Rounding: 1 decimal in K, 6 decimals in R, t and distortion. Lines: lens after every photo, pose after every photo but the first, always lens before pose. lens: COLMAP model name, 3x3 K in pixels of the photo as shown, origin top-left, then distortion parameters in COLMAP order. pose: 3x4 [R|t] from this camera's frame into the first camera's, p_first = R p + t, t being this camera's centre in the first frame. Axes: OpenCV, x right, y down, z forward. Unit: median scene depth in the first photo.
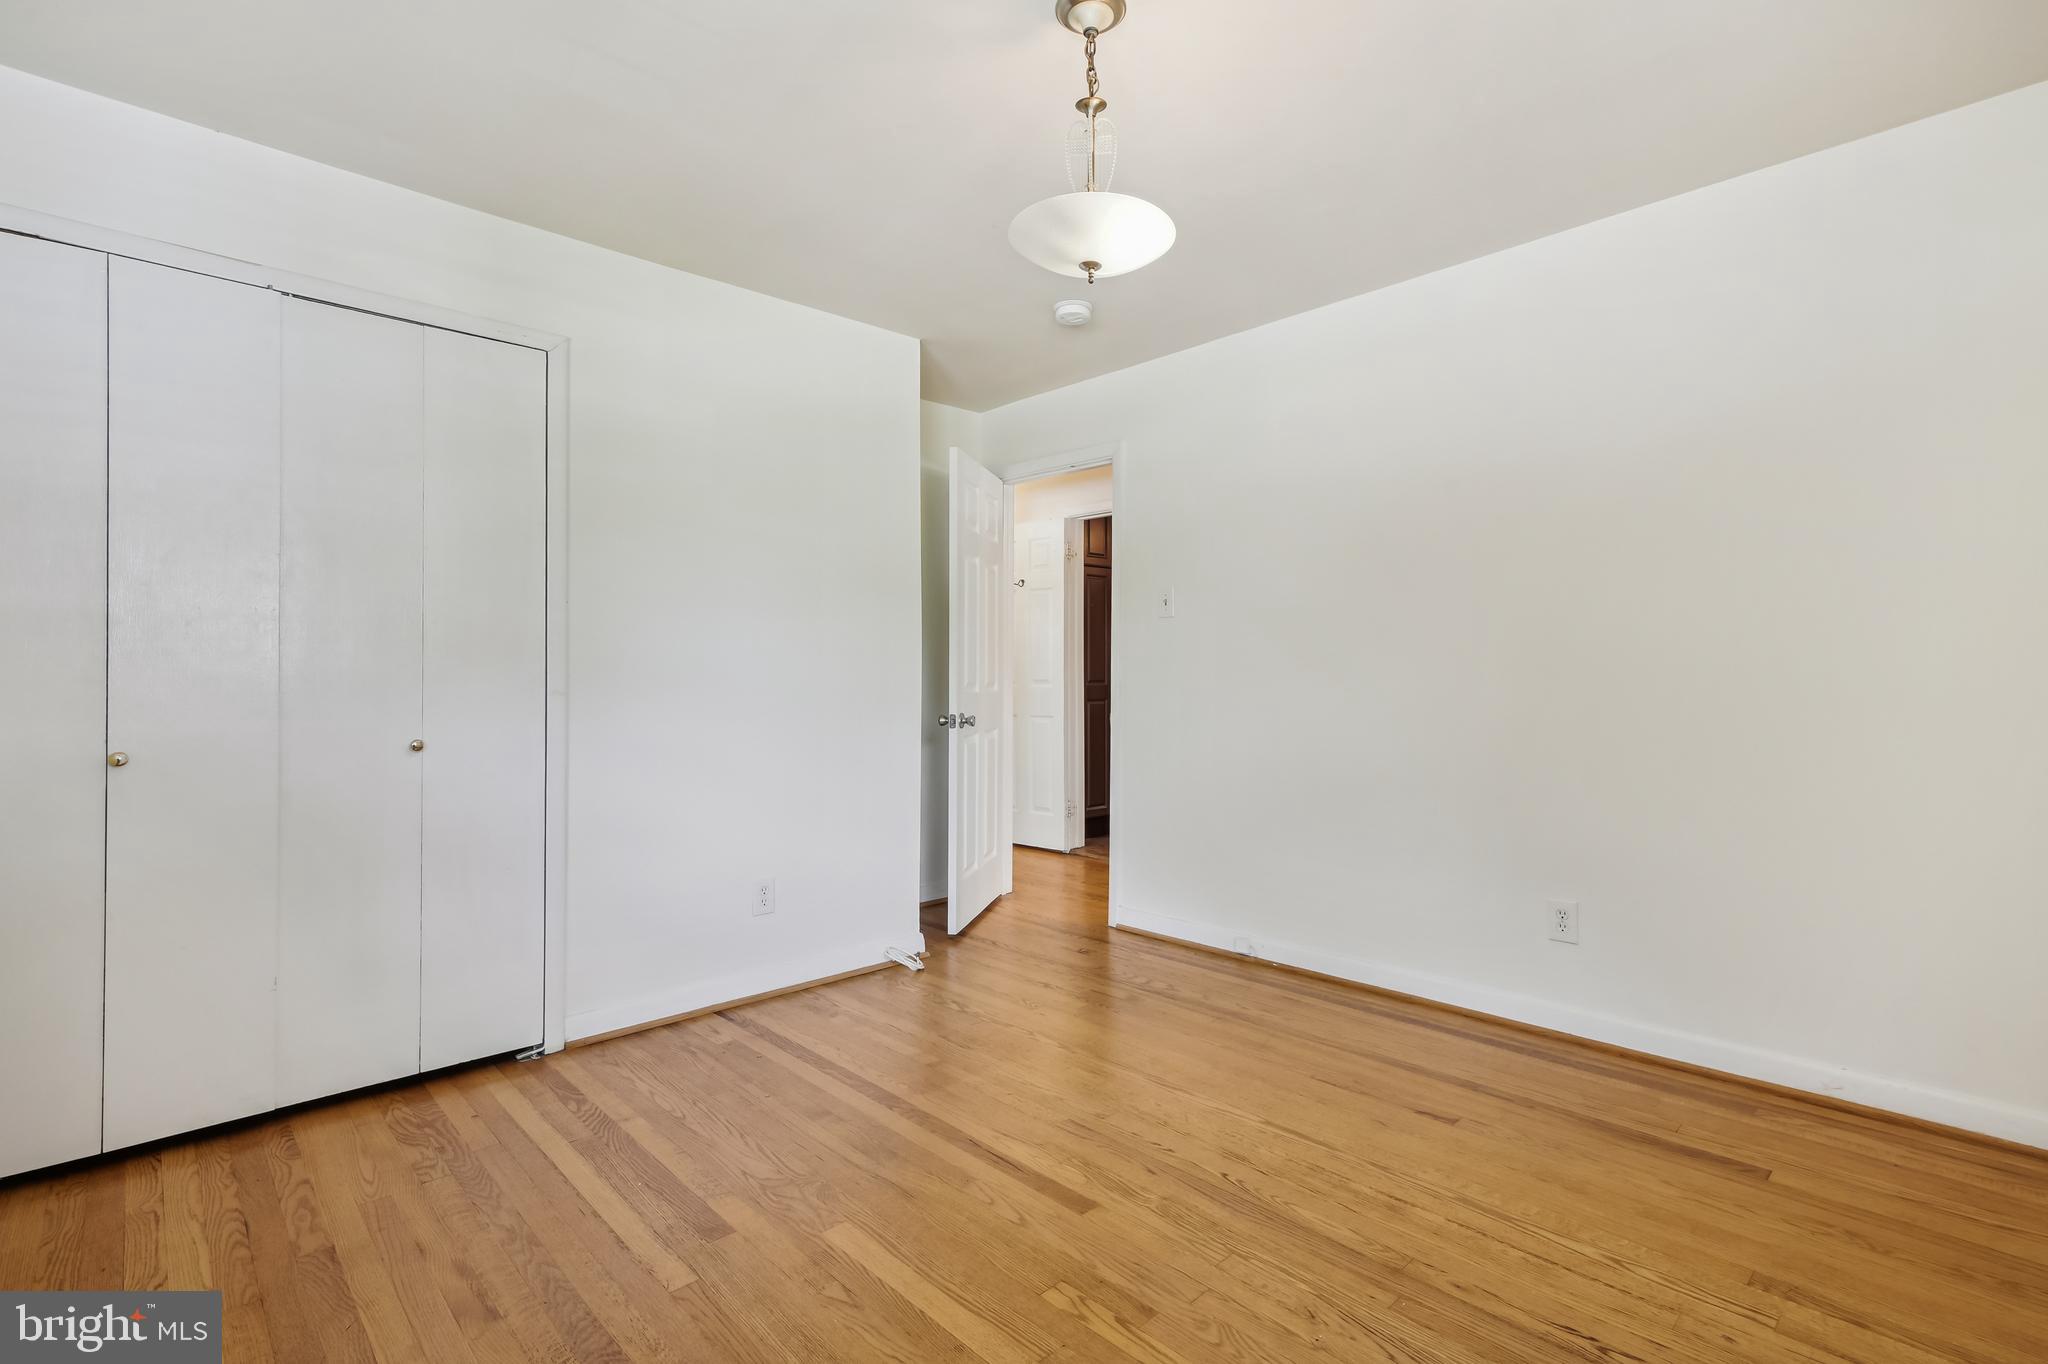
lens RADIAL K [[938.6, 0, 1033.7], [0, 938.6, 678.2], [0, 0, 1]] dist [0.020557, -0.000374]
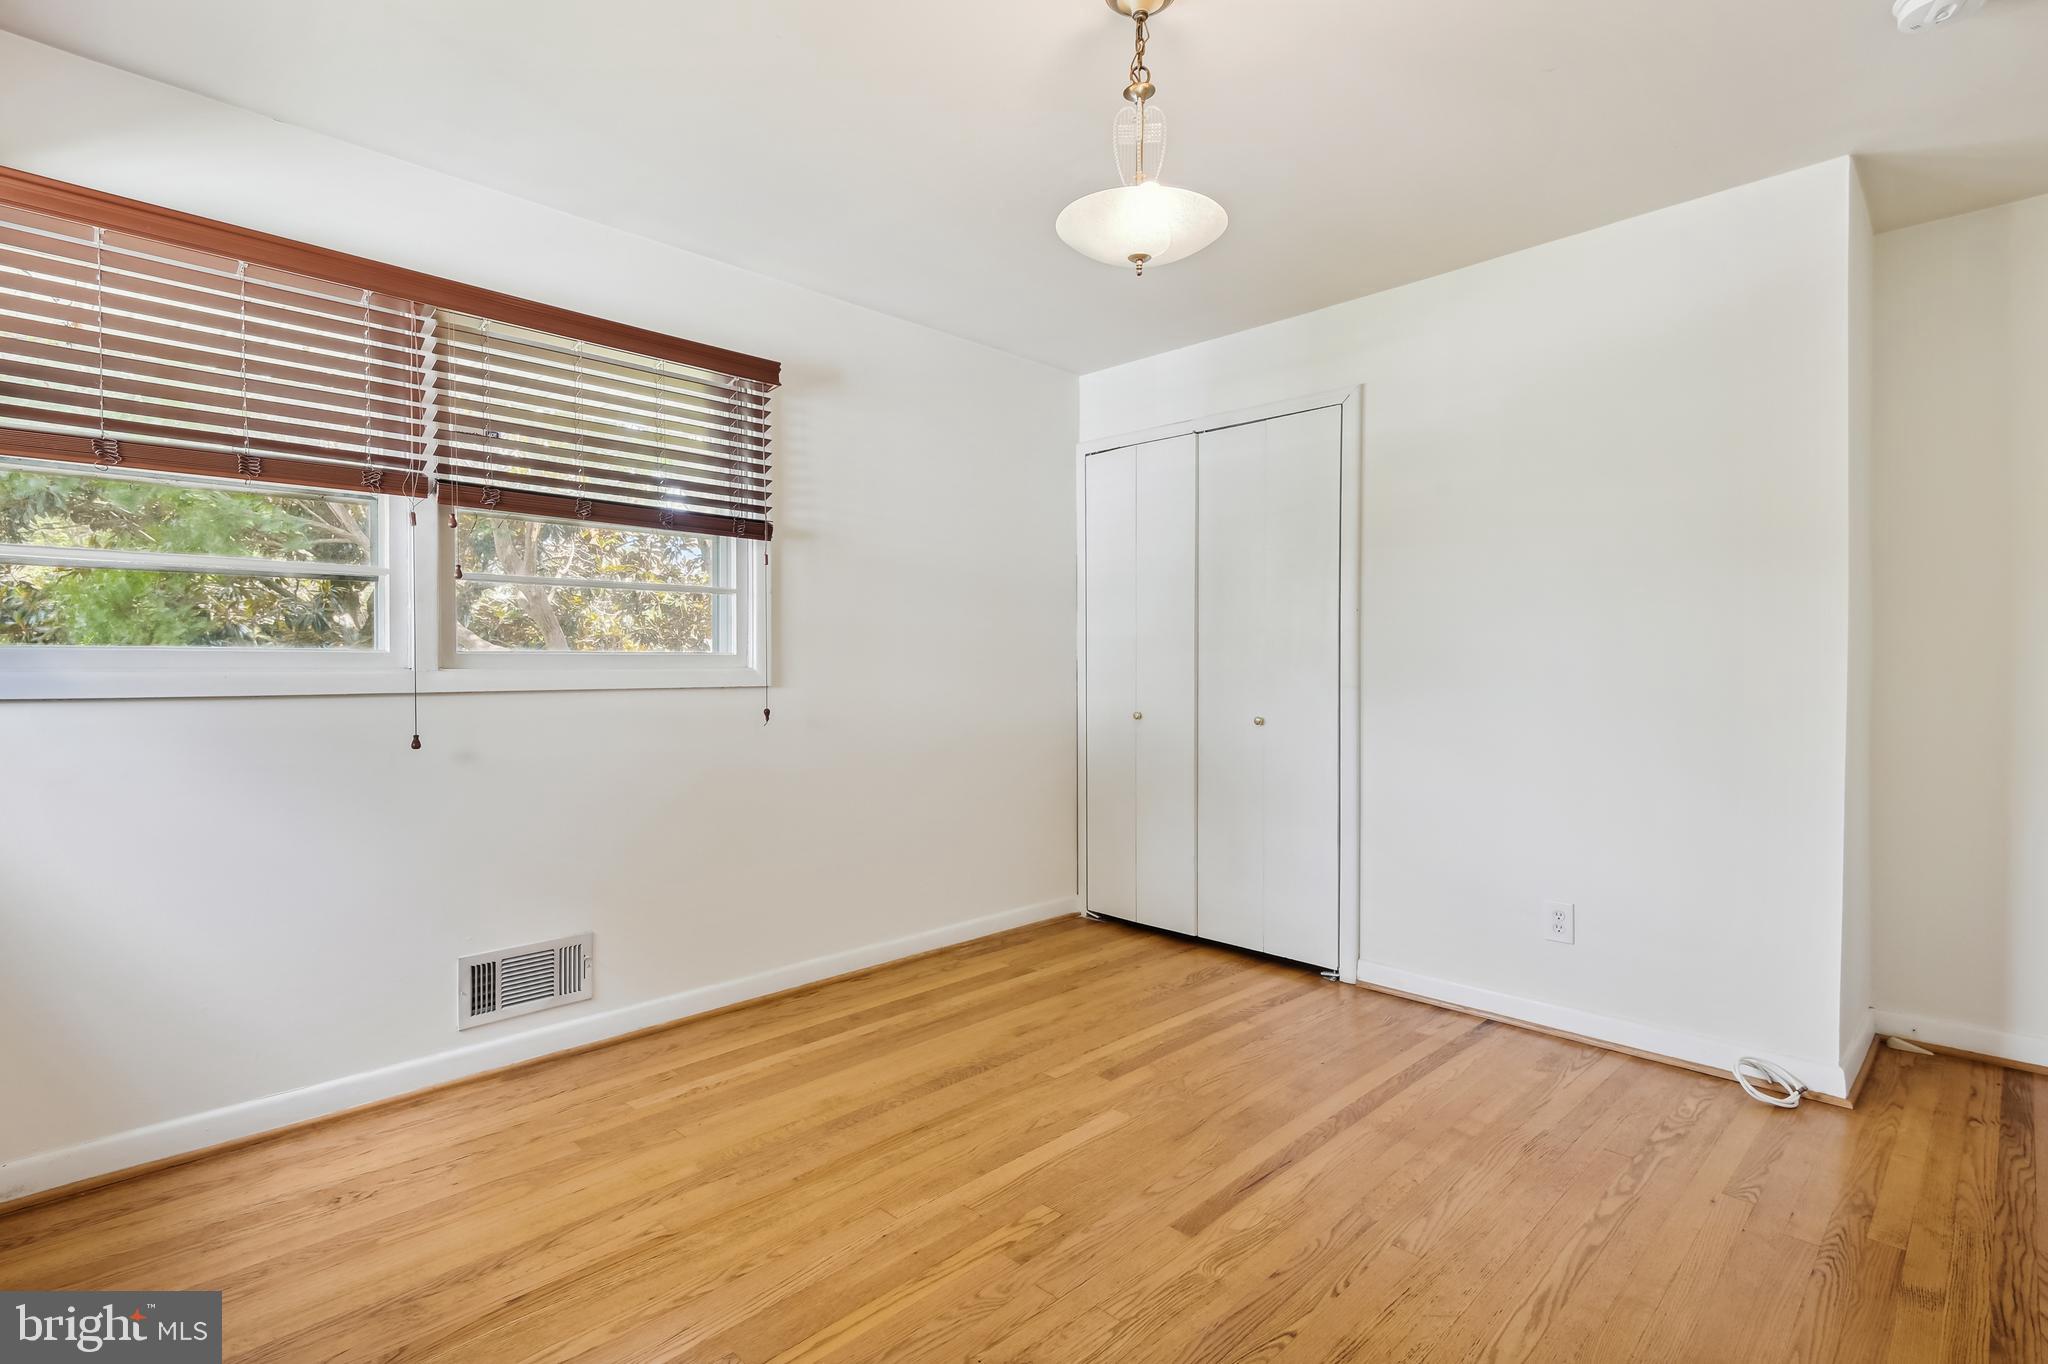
lens RADIAL K [[938.6, 0, 1033.7], [0, 938.6, 678.2], [0, 0, 1]] dist [0.020557, -0.000374]
pose [[0.052423, 0.007786, -0.998595, 0.829227], [-0.004450, 0.999962, 0.007563, -0.001536], [0.998615, 0.004047, 0.052456, 0.663144]]
